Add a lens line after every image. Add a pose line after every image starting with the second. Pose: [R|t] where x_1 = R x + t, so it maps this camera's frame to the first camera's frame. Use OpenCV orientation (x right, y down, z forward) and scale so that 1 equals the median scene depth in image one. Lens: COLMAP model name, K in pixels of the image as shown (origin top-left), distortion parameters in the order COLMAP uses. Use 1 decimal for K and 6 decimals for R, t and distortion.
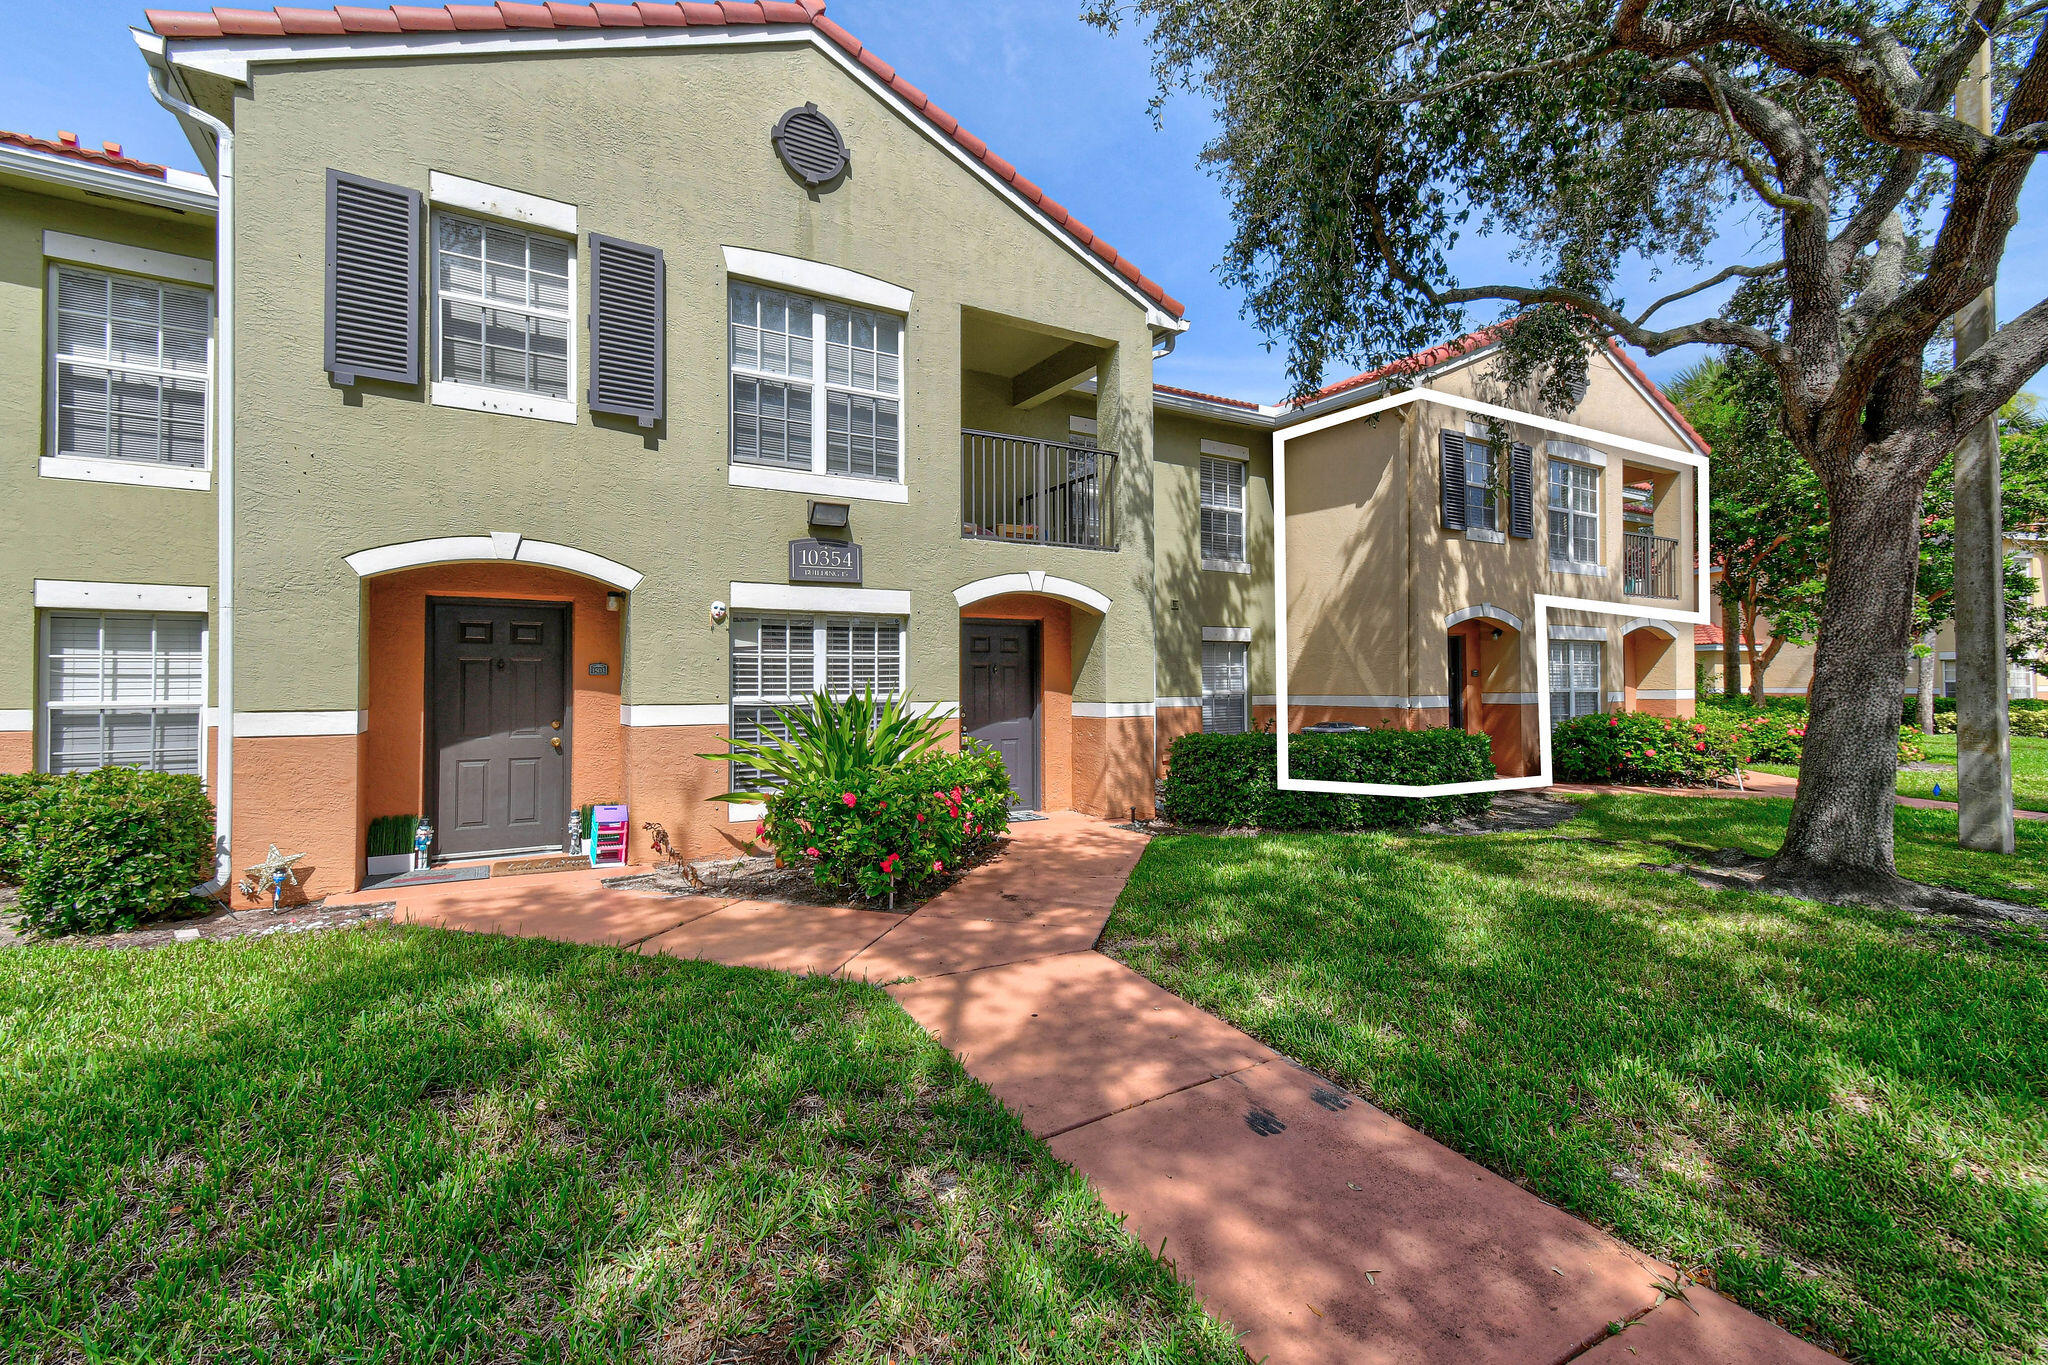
lens RADIAL K [[920.6, 0, 1035.0], [0, 920.6, 687.1], [0, 0, 1]] dist [0.009738, -0.005885]
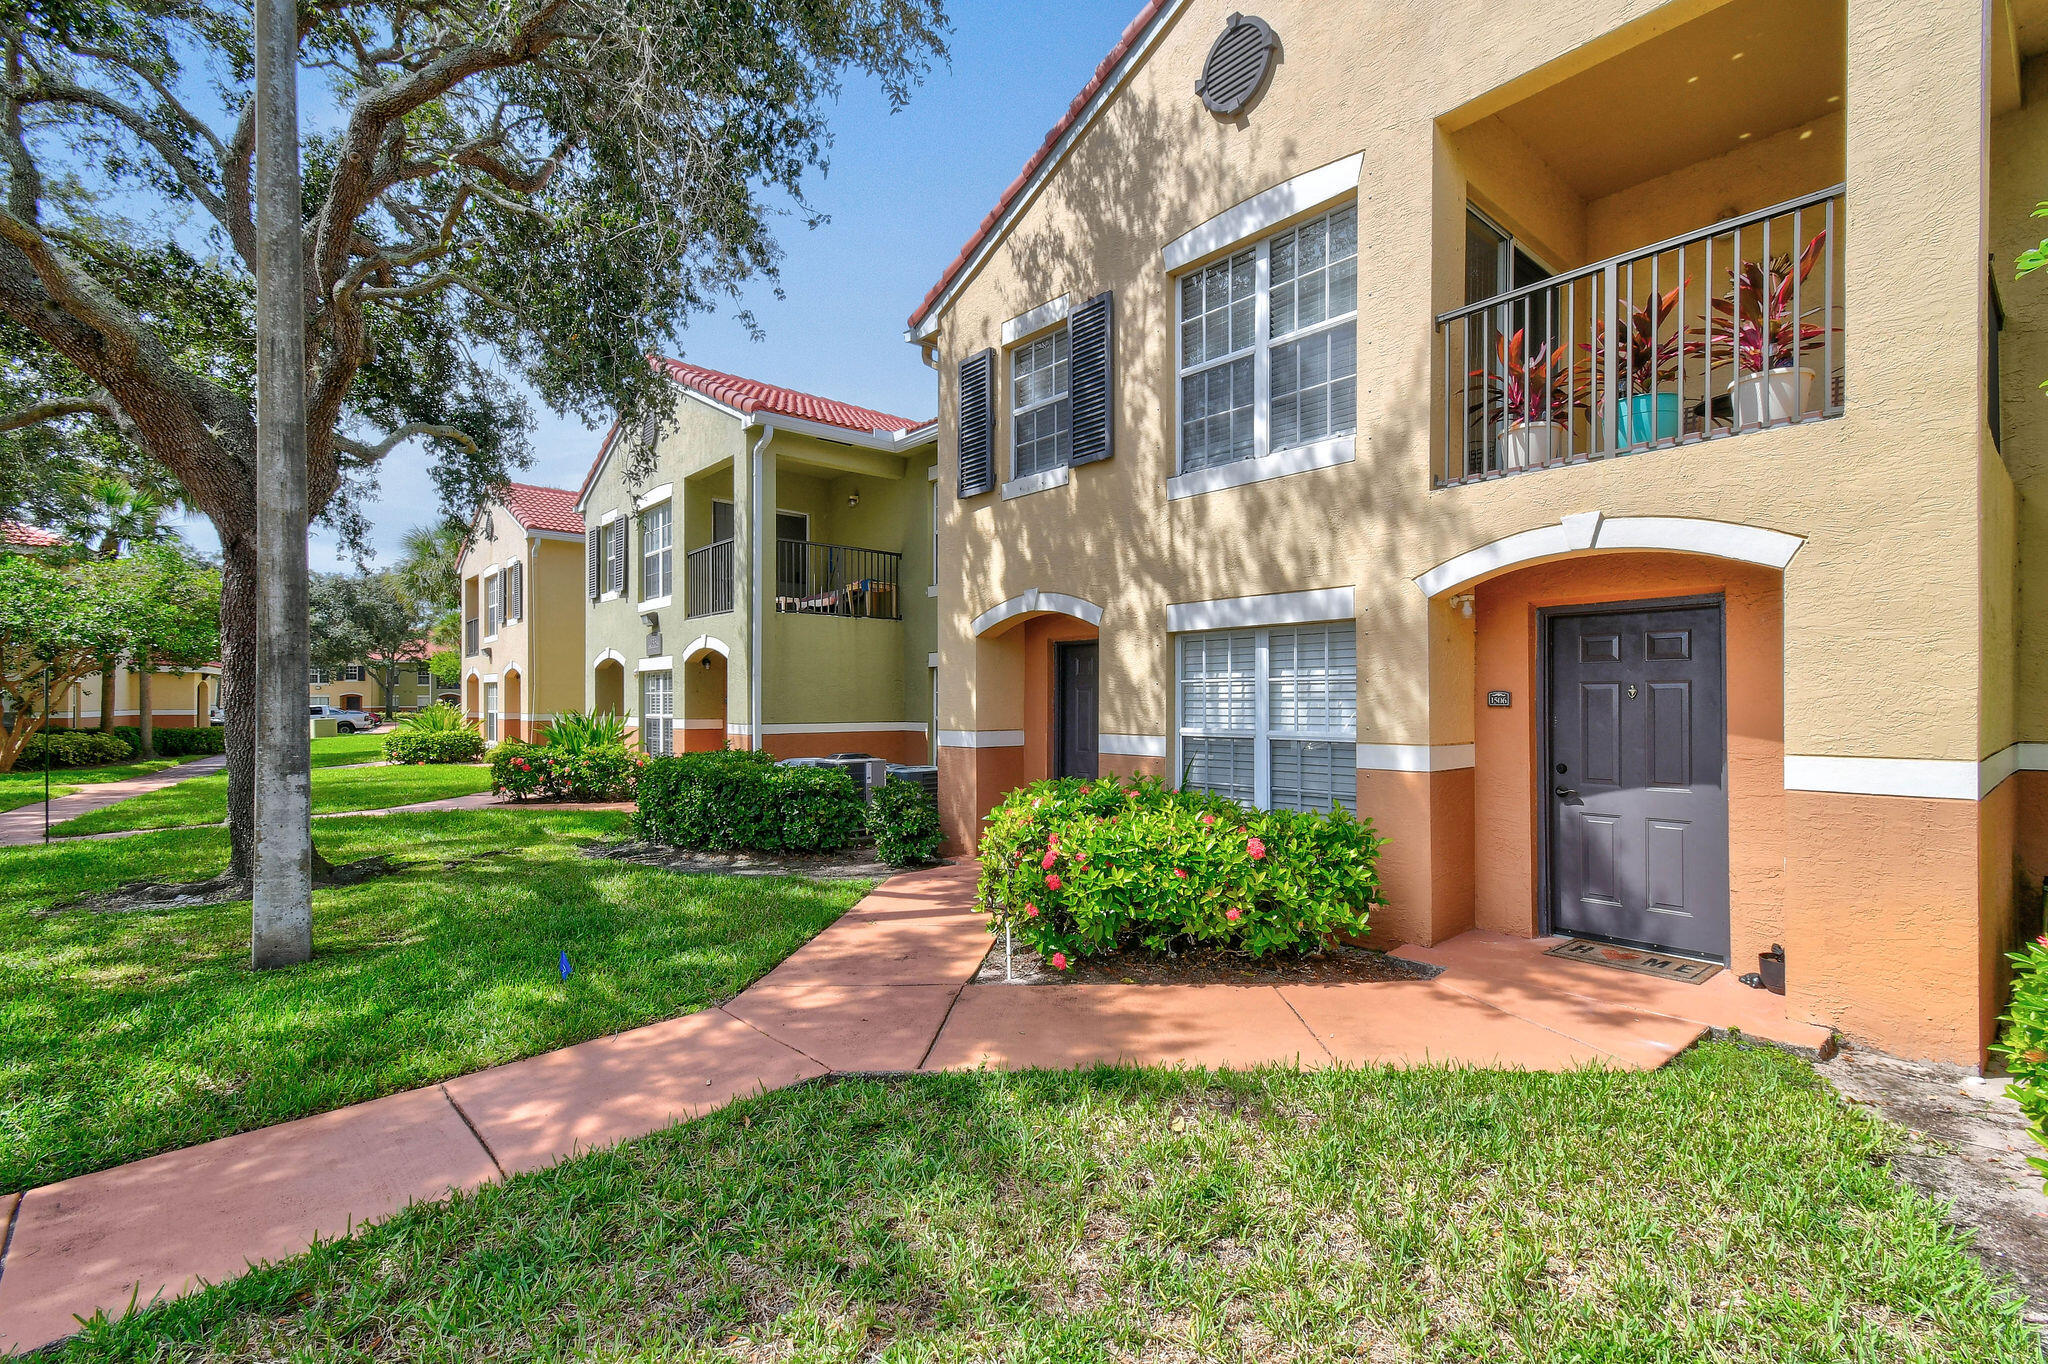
lens RADIAL K [[920.6, 0, 1019.9], [0, 920.6, 691.2], [0, 0, 1]] dist [0.009738, -0.005885]
pose [[0.195564, -0.000221, -0.980691, 1.772058], [0.010622, 0.999942, 0.001892, -0.034439], [0.980633, -0.010787, 0.195555, 1.386332]]
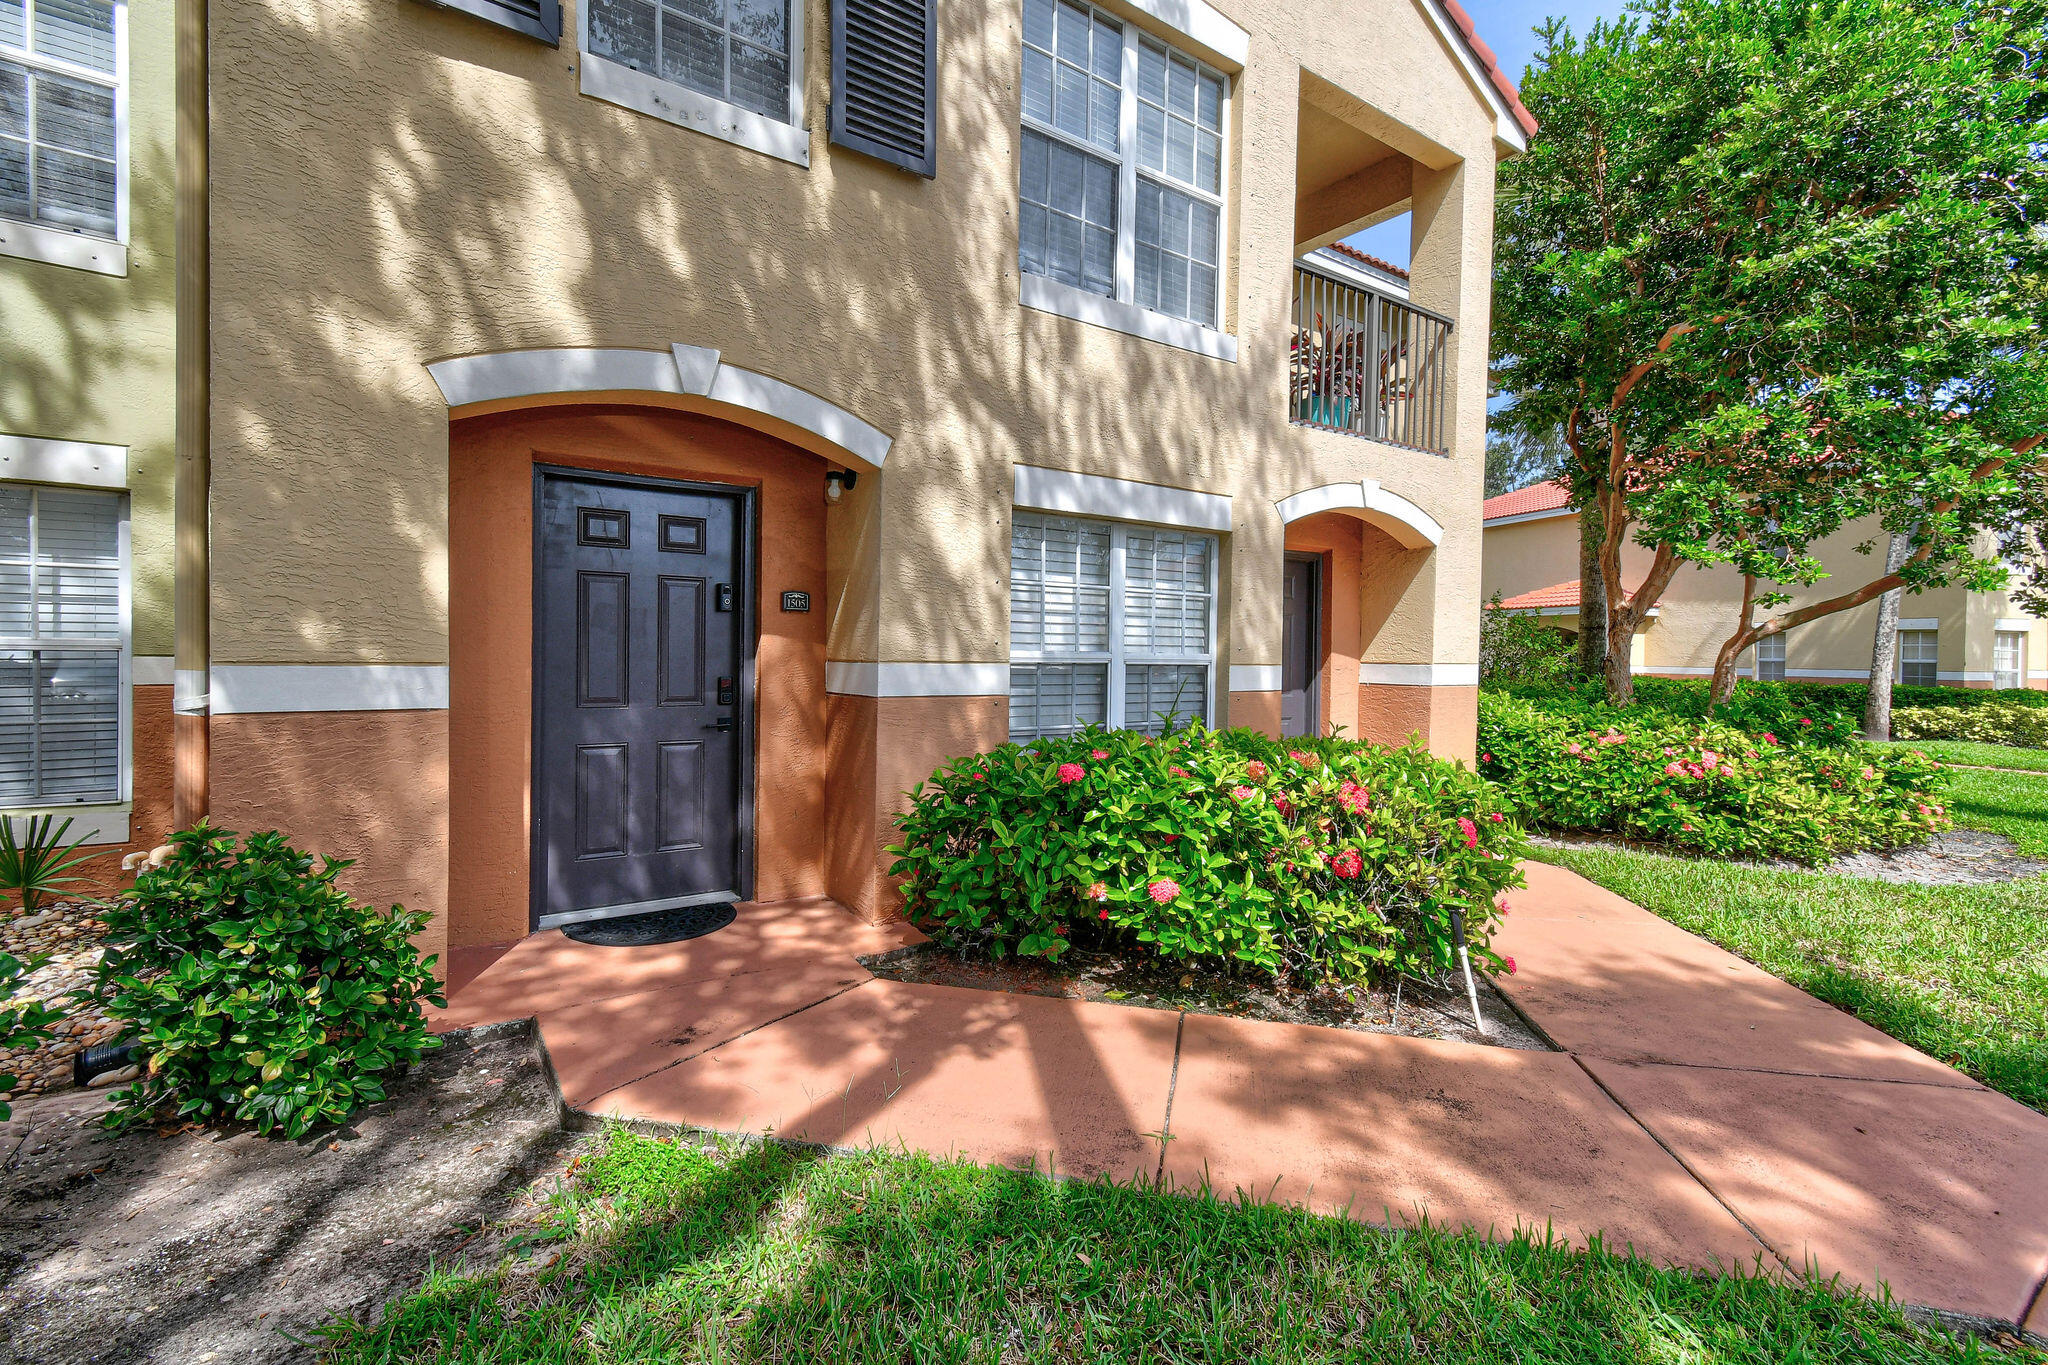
lens RADIAL K [[920.6, 0, 1081.4], [0, 920.6, 670.8], [0, 0, 1]] dist [0.009738, -0.005885]
pose [[0.994862, 0.021239, 0.098984, 0.932129], [-0.023406, 0.999510, 0.020780, 0.004033], [-0.098494, -0.022990, 0.994872, 1.120247]]
